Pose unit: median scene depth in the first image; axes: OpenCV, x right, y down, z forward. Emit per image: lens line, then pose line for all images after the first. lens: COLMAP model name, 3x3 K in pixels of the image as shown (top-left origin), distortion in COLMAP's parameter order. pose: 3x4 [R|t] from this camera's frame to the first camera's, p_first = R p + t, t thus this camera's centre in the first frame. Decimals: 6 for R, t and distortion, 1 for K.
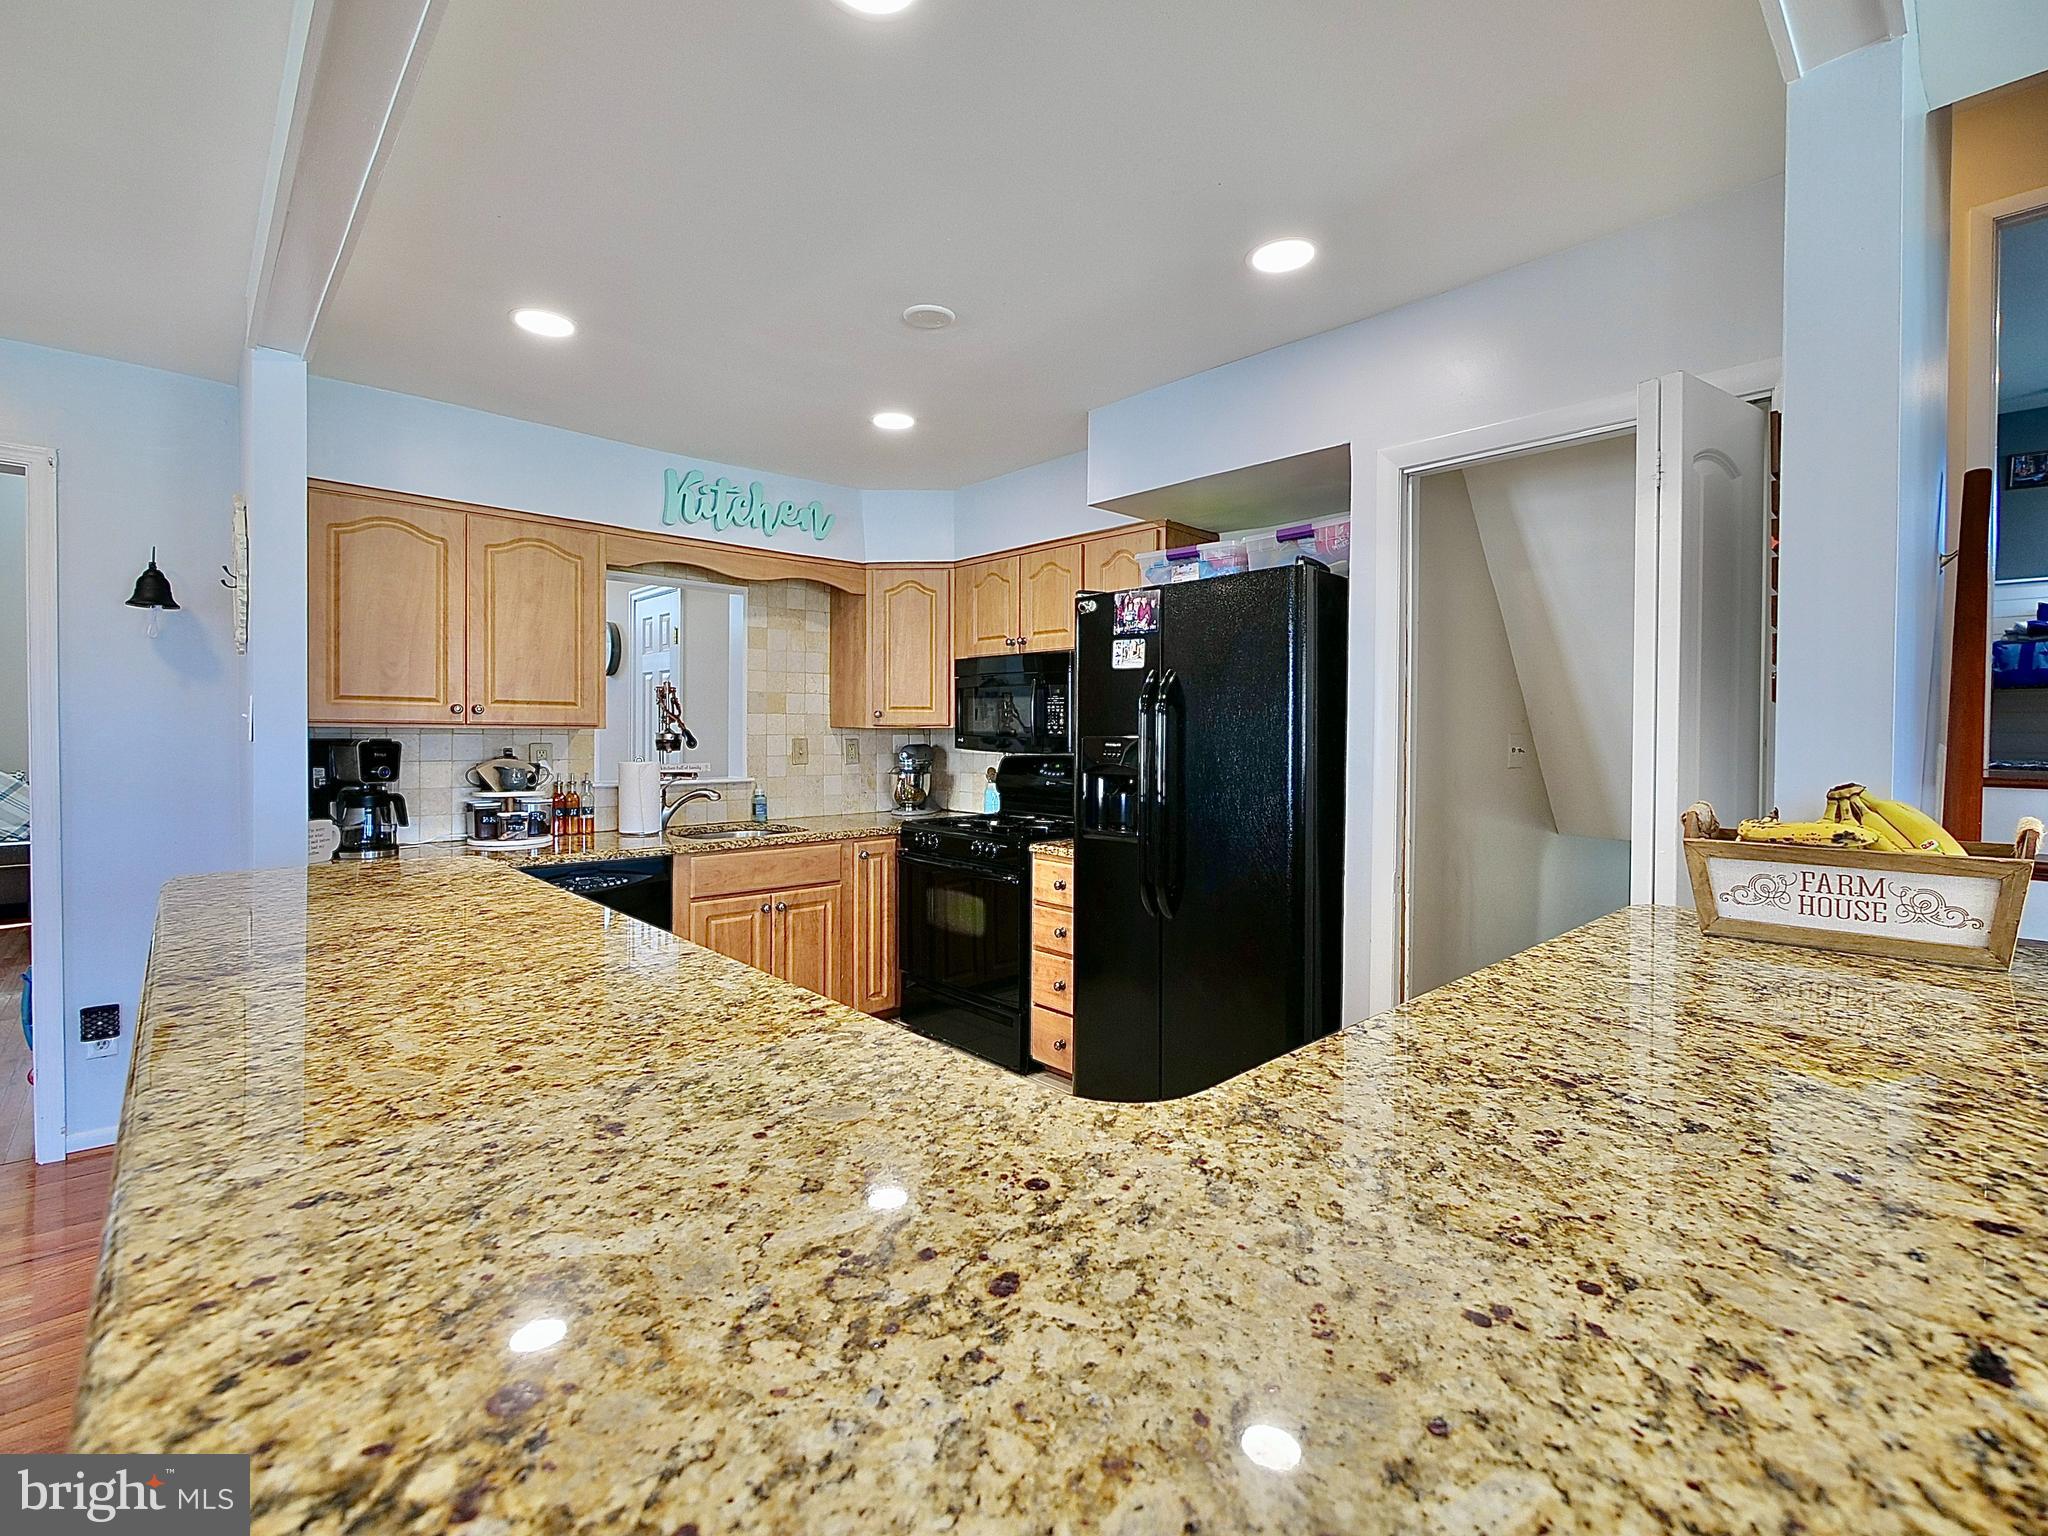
lens RADIAL K [[911.4, 0, 1043.8], [0, 911.4, 749.8], [0, 0, 1]] dist [0.000748, -0.000877]
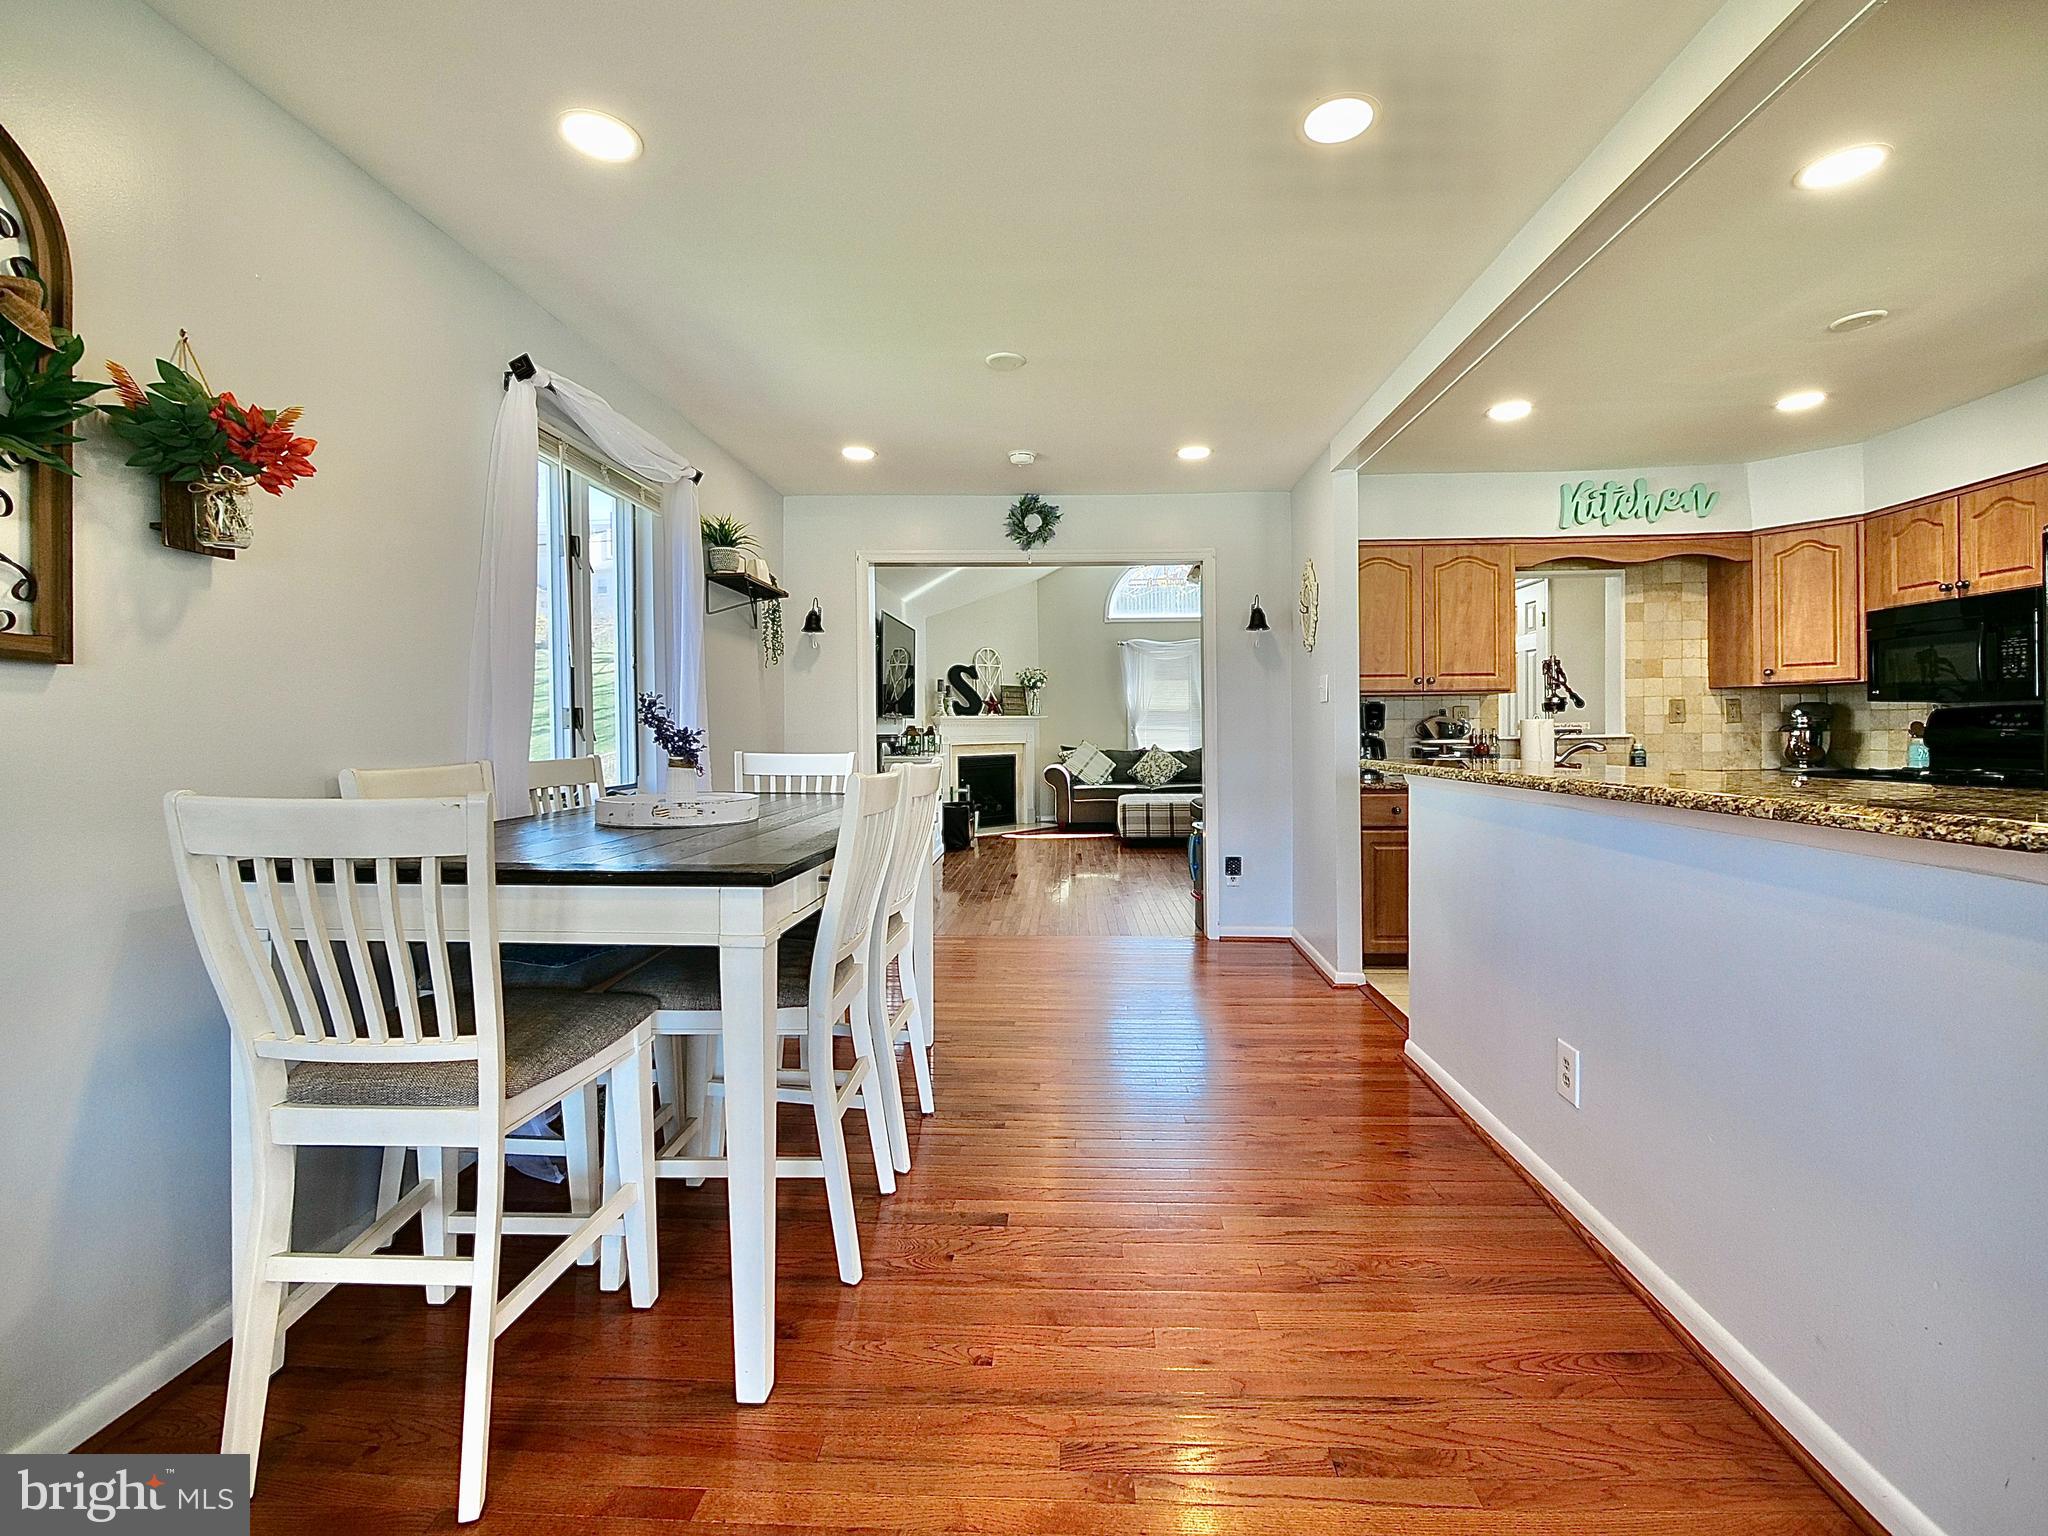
lens RADIAL K [[911.4, 0, 1046.6], [0, 911.4, 741.0], [0, 0, 1]] dist [0.000748, -0.000877]
pose [[0.696575, -0.007161, -0.717449, -0.009367], [0.005217, 0.999974, -0.004916, 0.047873], [0.717465, -0.000319, 0.696594, -0.384786]]
